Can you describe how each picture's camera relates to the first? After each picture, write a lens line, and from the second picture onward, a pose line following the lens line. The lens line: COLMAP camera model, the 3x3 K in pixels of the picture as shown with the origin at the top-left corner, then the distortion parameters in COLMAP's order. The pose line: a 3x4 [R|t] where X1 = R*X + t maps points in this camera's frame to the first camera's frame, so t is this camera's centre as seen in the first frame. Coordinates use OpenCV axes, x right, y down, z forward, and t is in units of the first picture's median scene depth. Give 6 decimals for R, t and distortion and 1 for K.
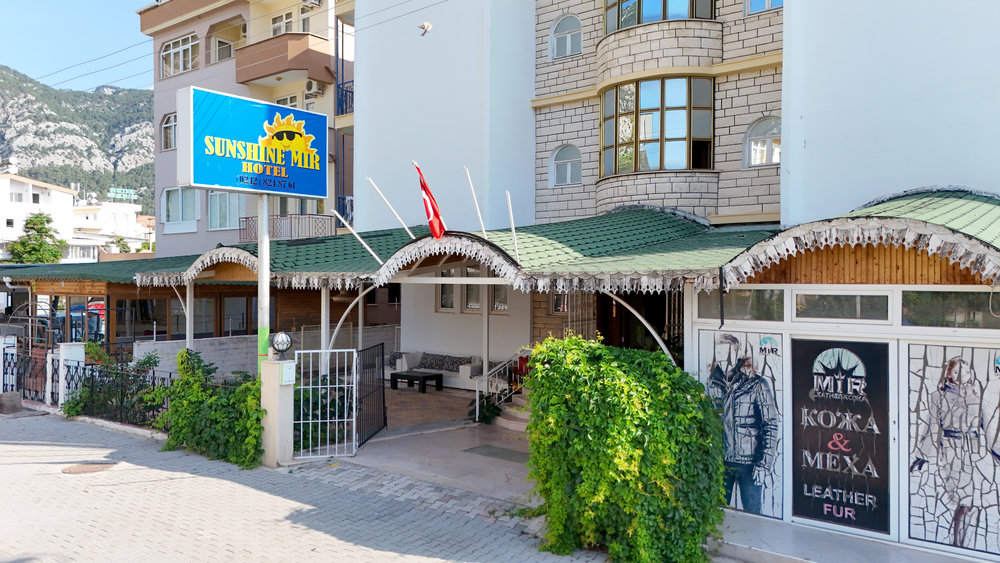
lens RADIAL K [[729.2, 0, 506.3], [0, 729.2, 281.8], [0, 0, 1]] dist [0.079696, -0.108945]
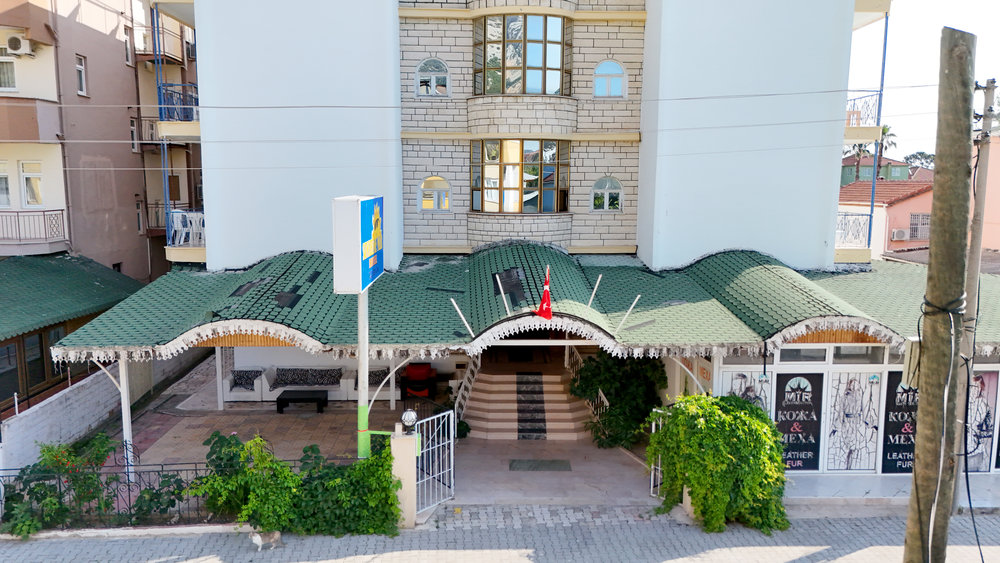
lens RADIAL K [[729.2, 0, 506.3], [0, 729.2, 281.8], [0, 0, 1]] dist [0.079696, -0.108945]
pose [[0.766574, -0.082659, 0.636814, -1.178466], [-0.002811, 0.991239, 0.132049, -0.361974], [-0.642150, -0.103016, 0.759626, 0.105567]]
